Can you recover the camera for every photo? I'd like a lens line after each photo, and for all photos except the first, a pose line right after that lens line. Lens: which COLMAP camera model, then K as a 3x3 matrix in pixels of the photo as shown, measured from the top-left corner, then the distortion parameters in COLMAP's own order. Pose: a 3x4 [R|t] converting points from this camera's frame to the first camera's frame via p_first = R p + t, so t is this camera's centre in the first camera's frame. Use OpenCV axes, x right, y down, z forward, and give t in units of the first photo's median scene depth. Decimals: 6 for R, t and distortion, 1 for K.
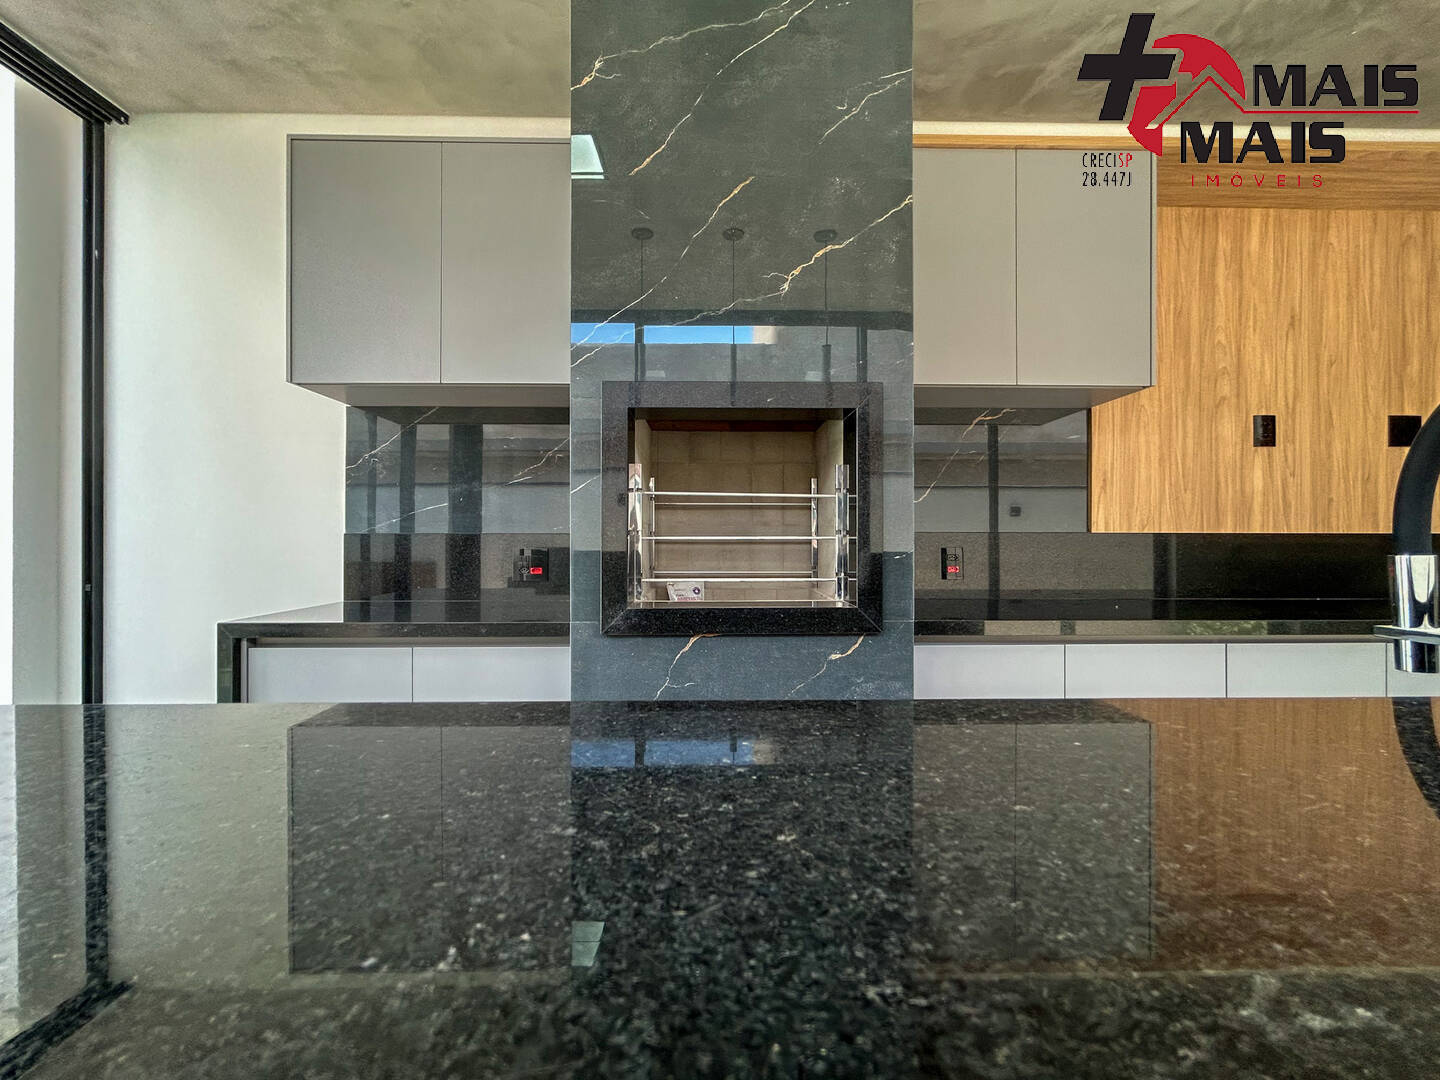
lens RADIAL K [[584.6, 0, 718.4], [0, 584.6, 537.8], [0, 0, 1]] dist [-0.000332, 0.000131]
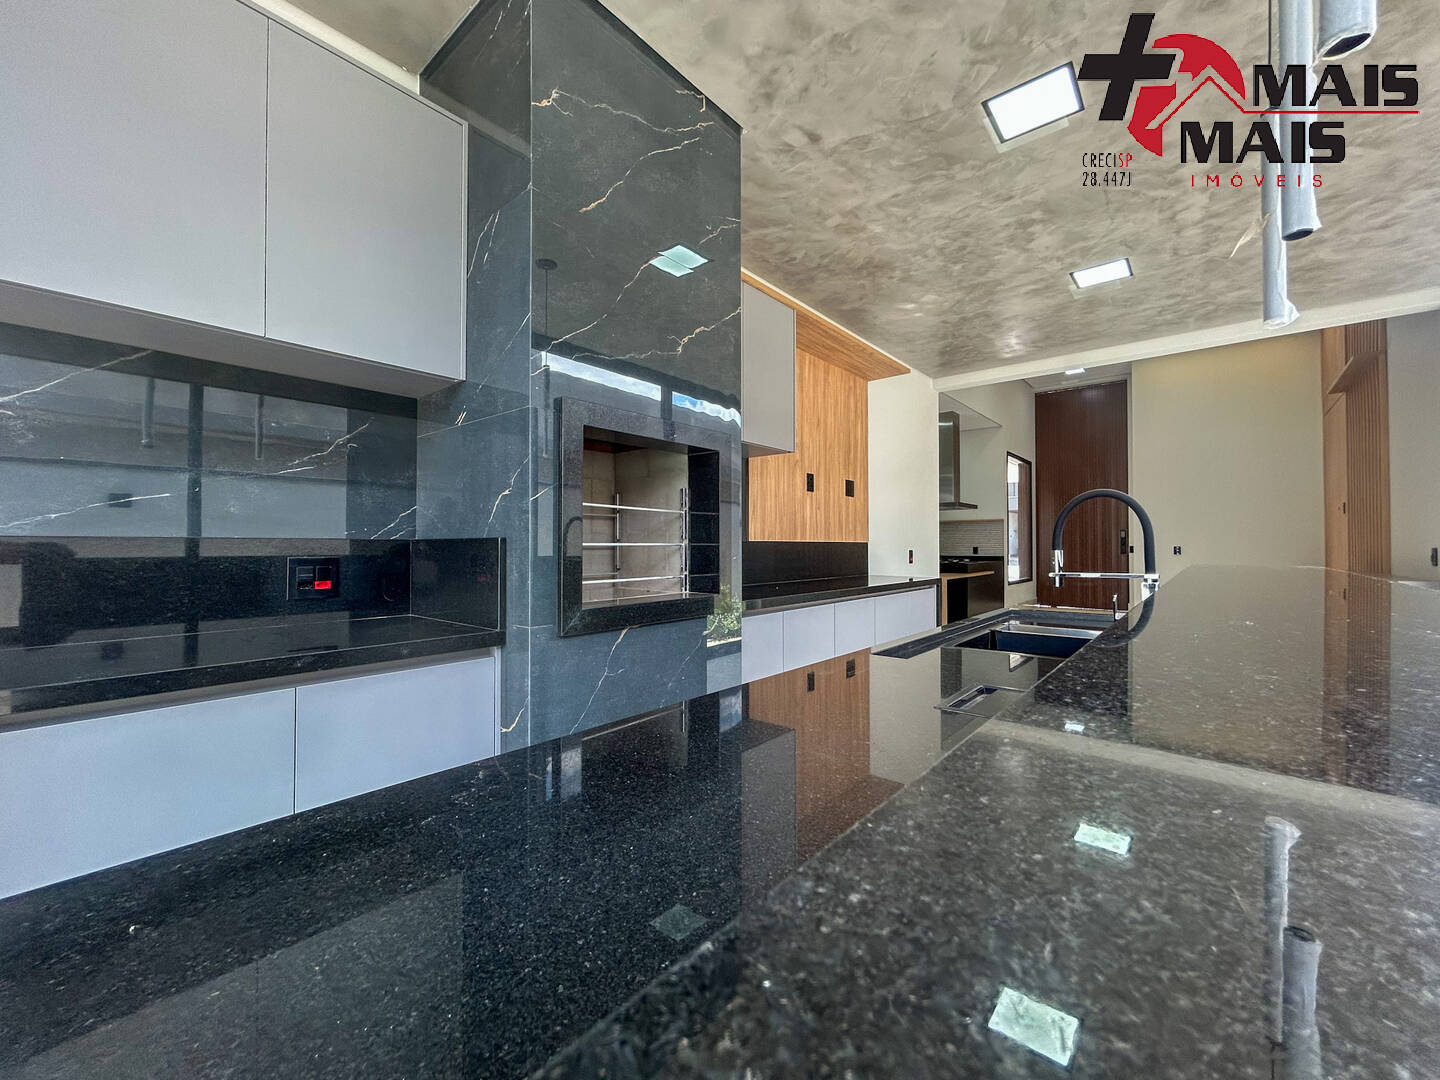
lens RADIAL K [[584.6, 0, 718.4], [0, 584.6, 537.8], [0, 0, 1]] dist [-0.000332, 0.000131]
pose [[0.663266, 0.008558, 0.748335, -0.734381], [-0.002530, 0.999955, -0.009192, -0.002776], [-0.748379, 0.004203, 0.663258, 0.079242]]
